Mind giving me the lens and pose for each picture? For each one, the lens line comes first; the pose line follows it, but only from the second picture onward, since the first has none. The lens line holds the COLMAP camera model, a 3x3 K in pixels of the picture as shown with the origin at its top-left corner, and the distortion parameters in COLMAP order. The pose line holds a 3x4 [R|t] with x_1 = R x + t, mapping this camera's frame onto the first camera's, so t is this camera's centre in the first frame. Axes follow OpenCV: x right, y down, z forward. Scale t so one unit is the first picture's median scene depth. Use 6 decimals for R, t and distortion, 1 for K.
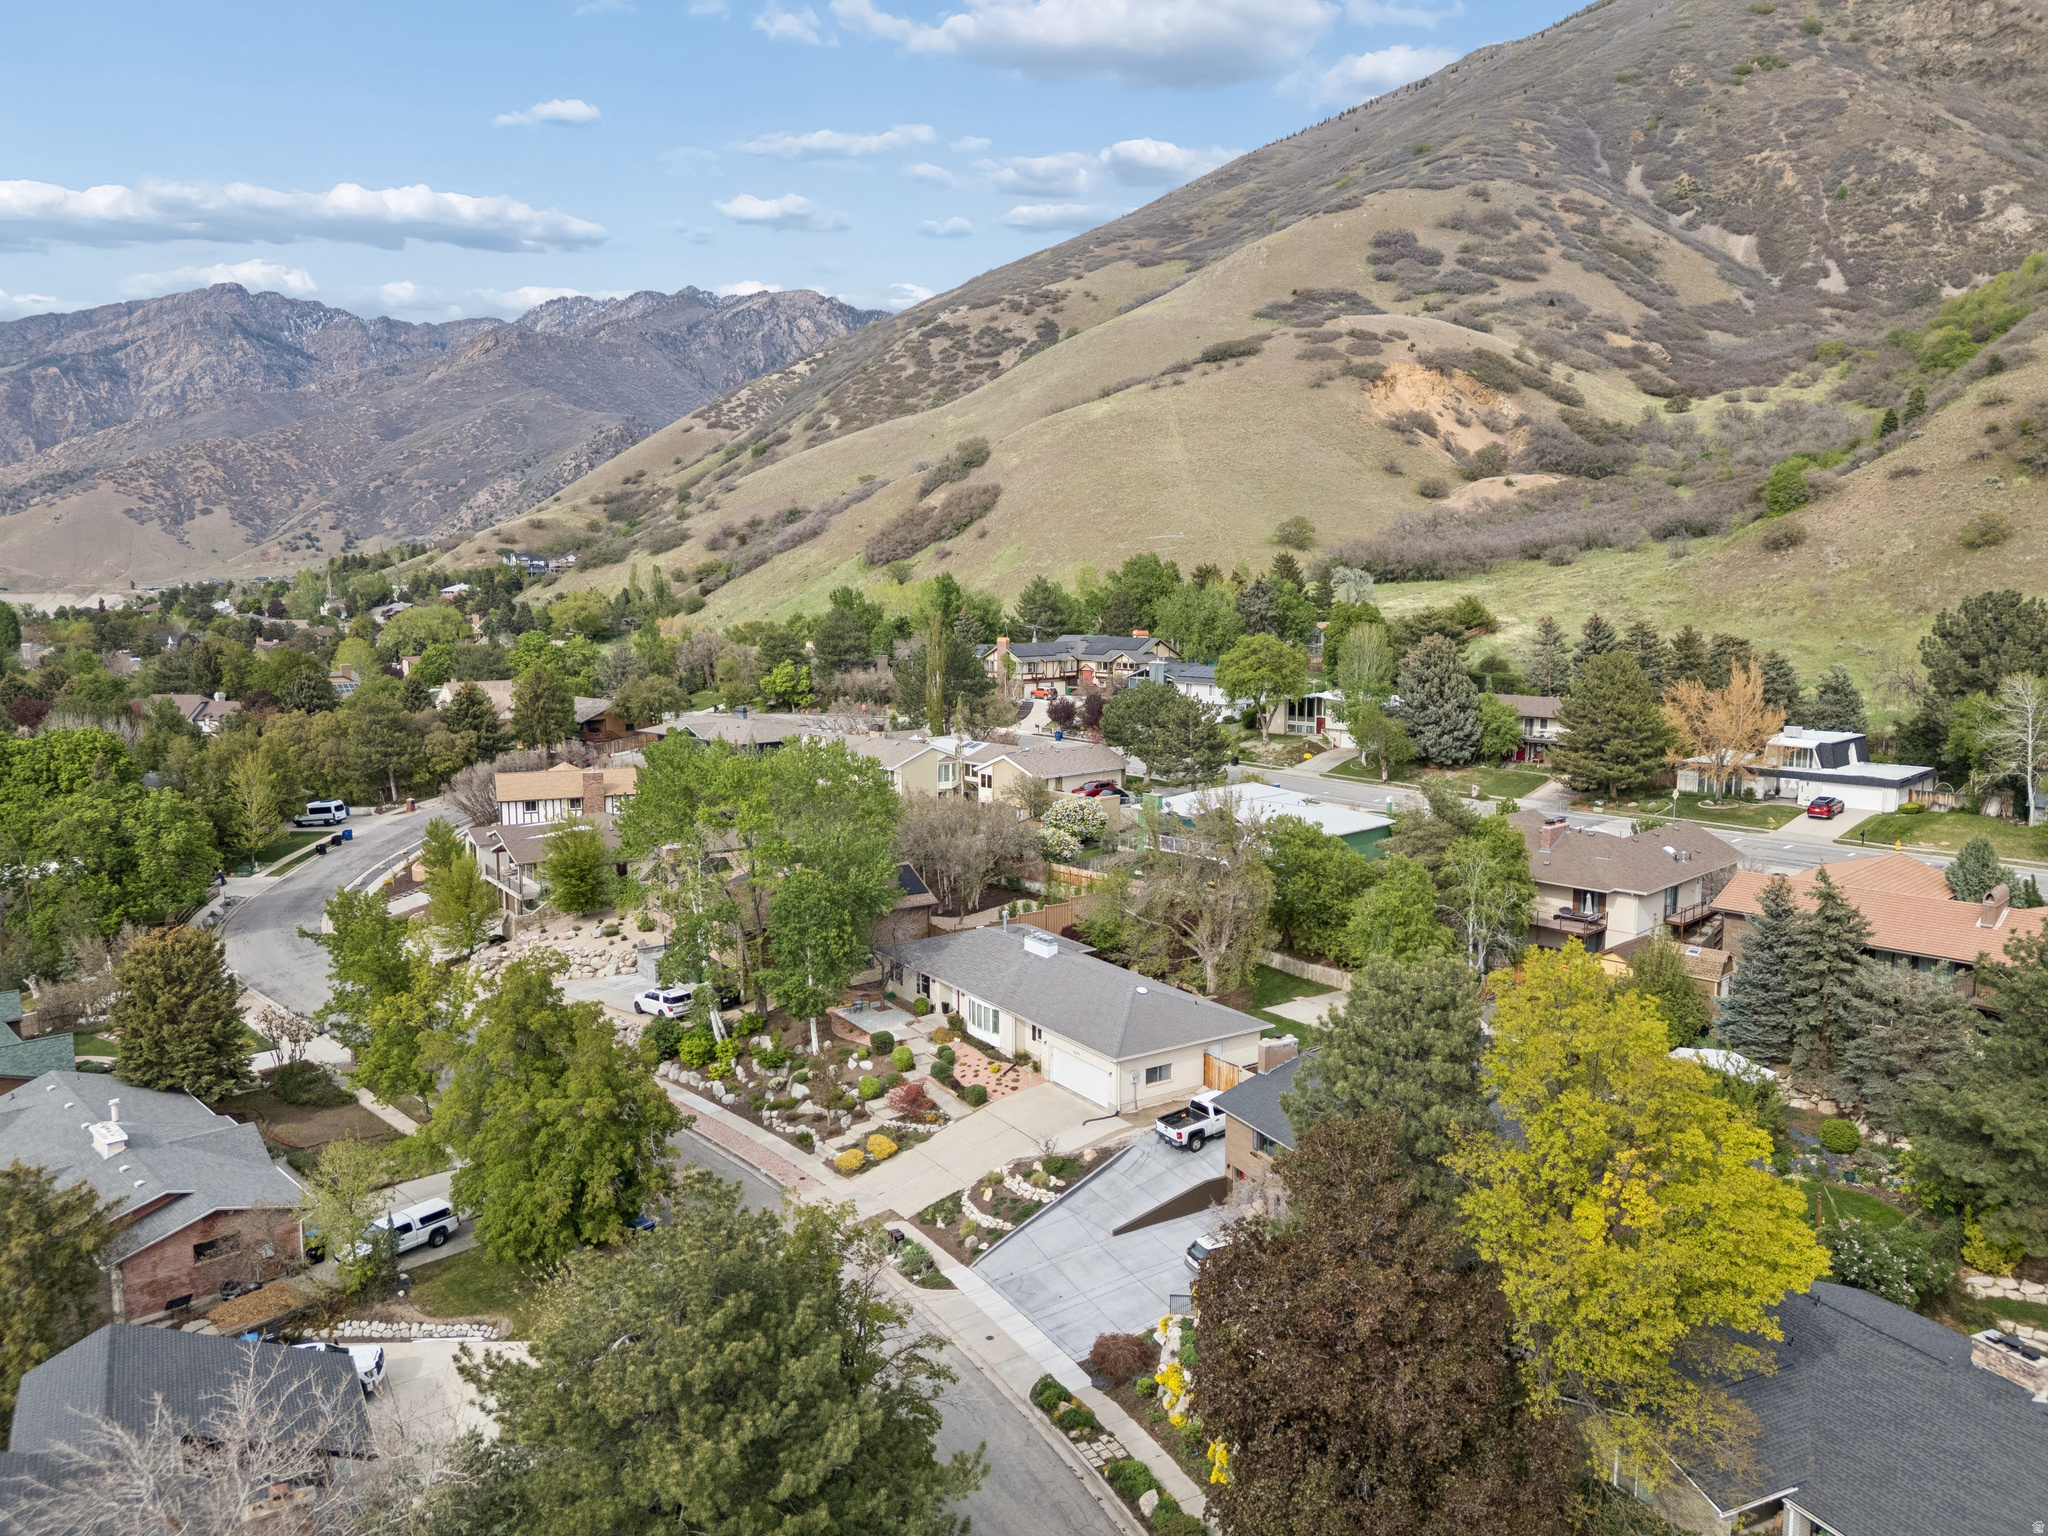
lens RADIAL K [[1435.0, 0, 1026.0], [0, 1435.0, 762.8], [0, 0, 1]] dist [0.058162, -0.045986]
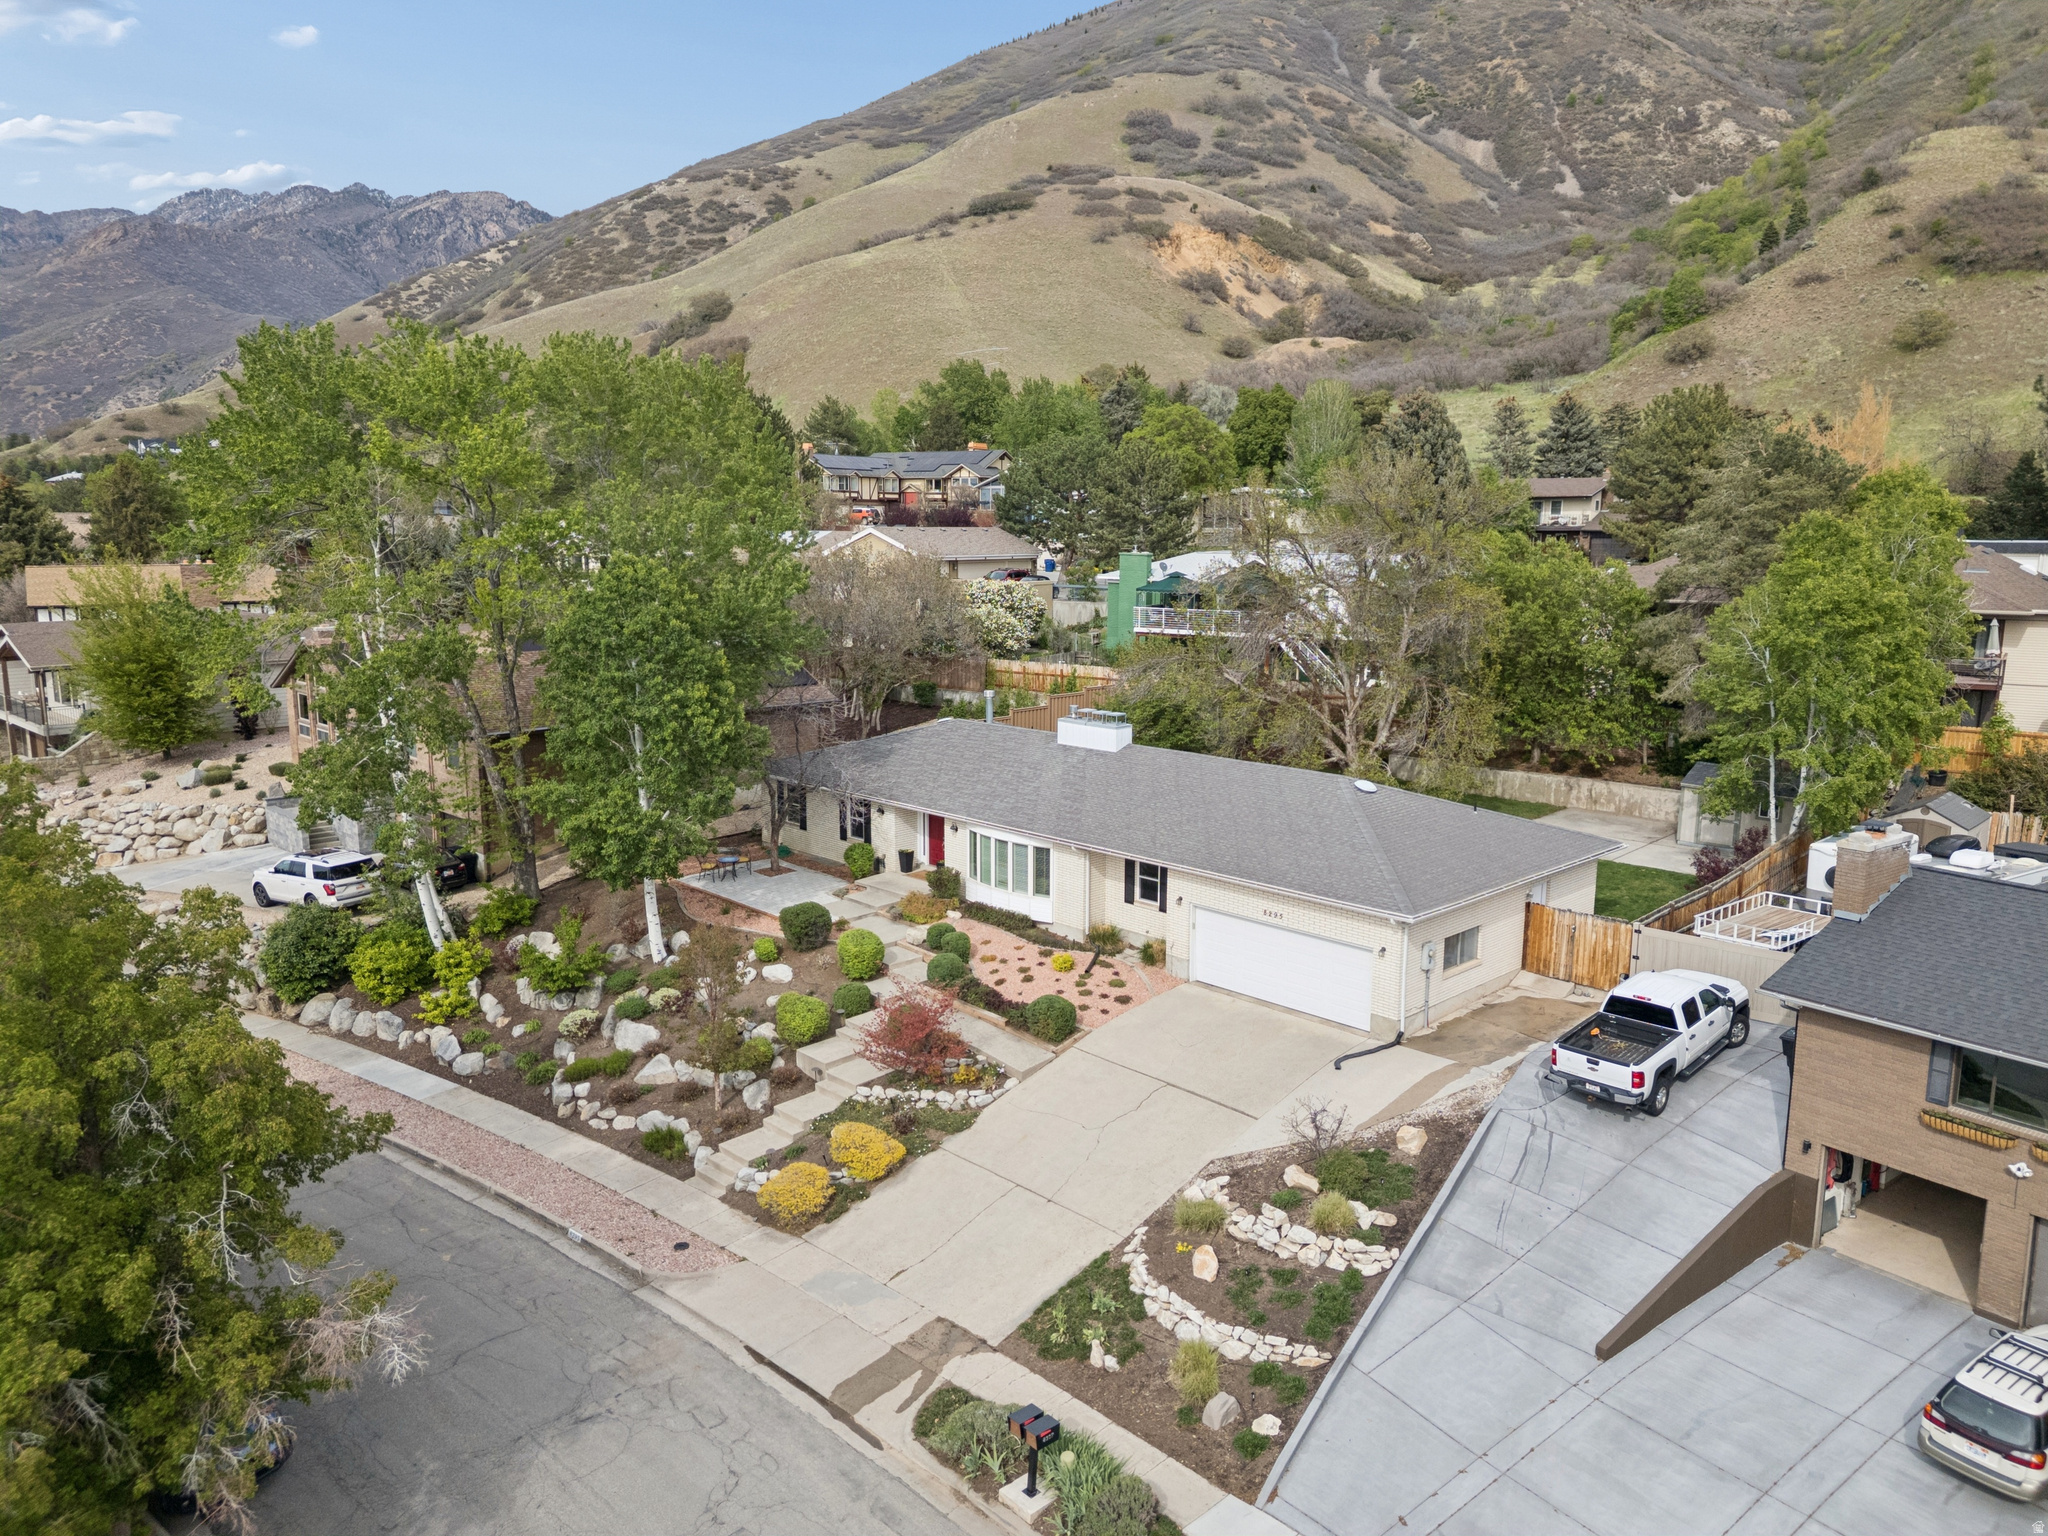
lens RADIAL K [[1435.0, 0, 1025.3], [0, 1435.0, 767.0], [0, 0, 1]] dist [0.058162, -0.045986]
pose [[0.981999, -0.029229, 0.186613, -0.045279], [0.020742, 0.998667, 0.047269, 0.047183], [-0.187745, -0.042547, 0.981296, 0.203117]]
